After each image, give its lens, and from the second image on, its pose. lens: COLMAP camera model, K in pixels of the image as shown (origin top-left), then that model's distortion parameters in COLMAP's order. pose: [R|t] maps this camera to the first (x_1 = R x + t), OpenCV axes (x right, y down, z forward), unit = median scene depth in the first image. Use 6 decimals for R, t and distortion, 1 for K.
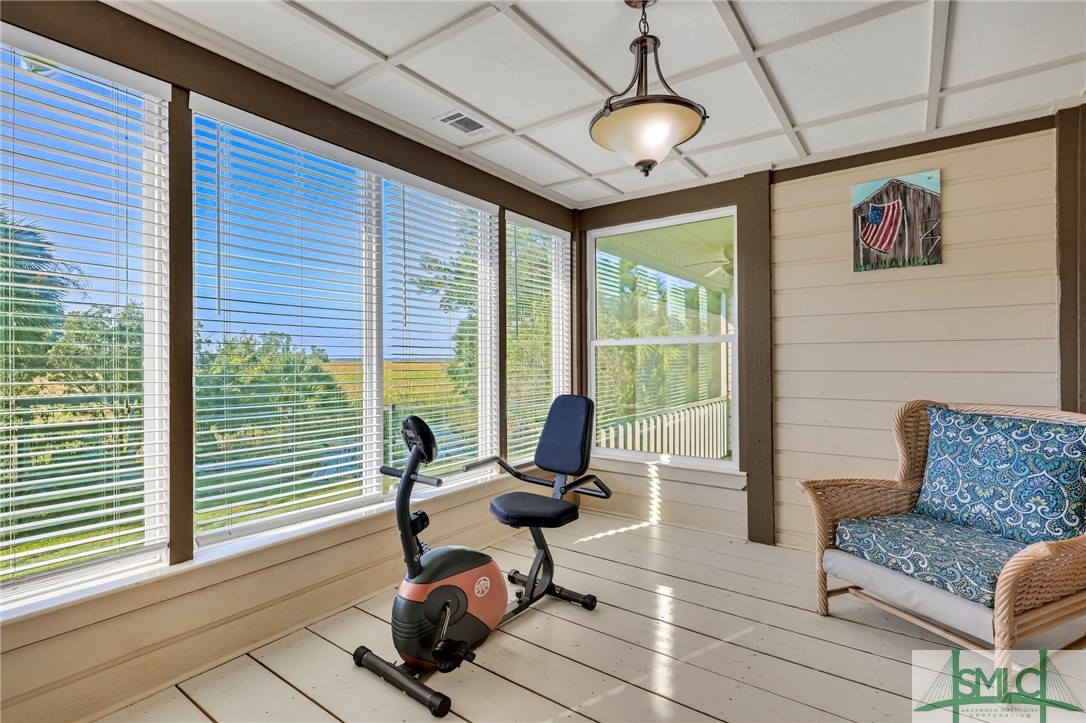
lens RADIAL K [[509.2, 0, 549.9], [0, 509.2, 361.1], [0, 0, 1]] dist [0.004913, -0.000244]
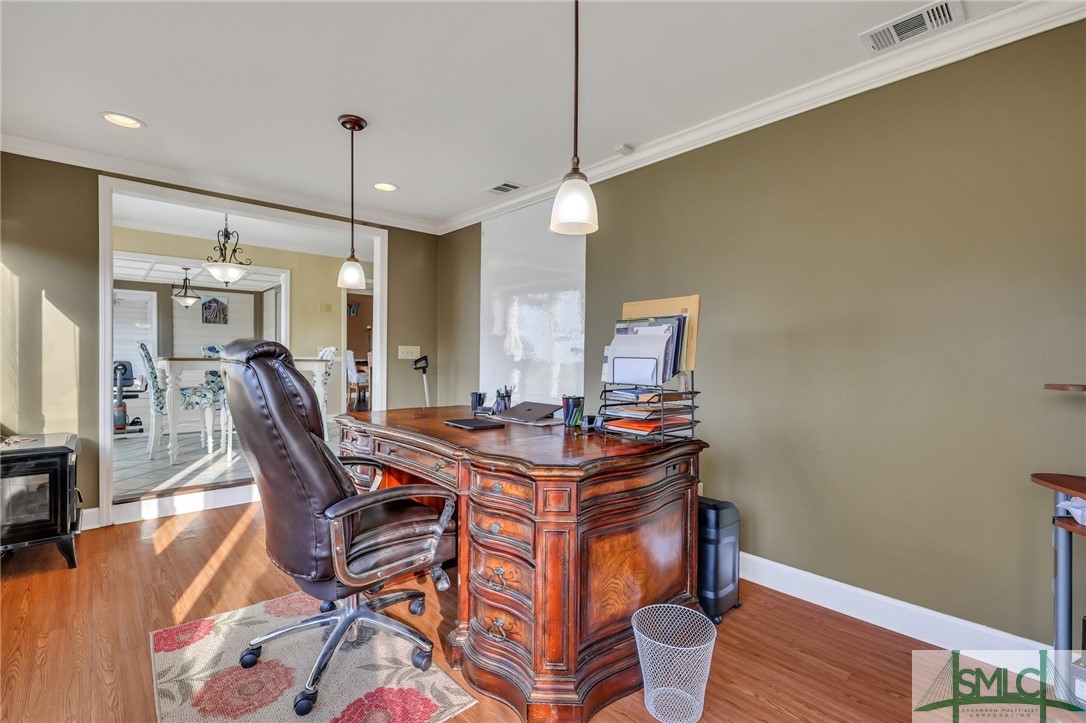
lens RADIAL K [[509.2, 0, 542.8], [0, 509.2, 363.3], [0, 0, 1]] dist [0.004913, -0.000244]
pose [[0.232891, -0.002788, 0.972499, -2.356328], [-0.005215, 0.999978, 0.004116, 0.058099], [-0.972489, -0.006030, 0.232871, -2.126008]]
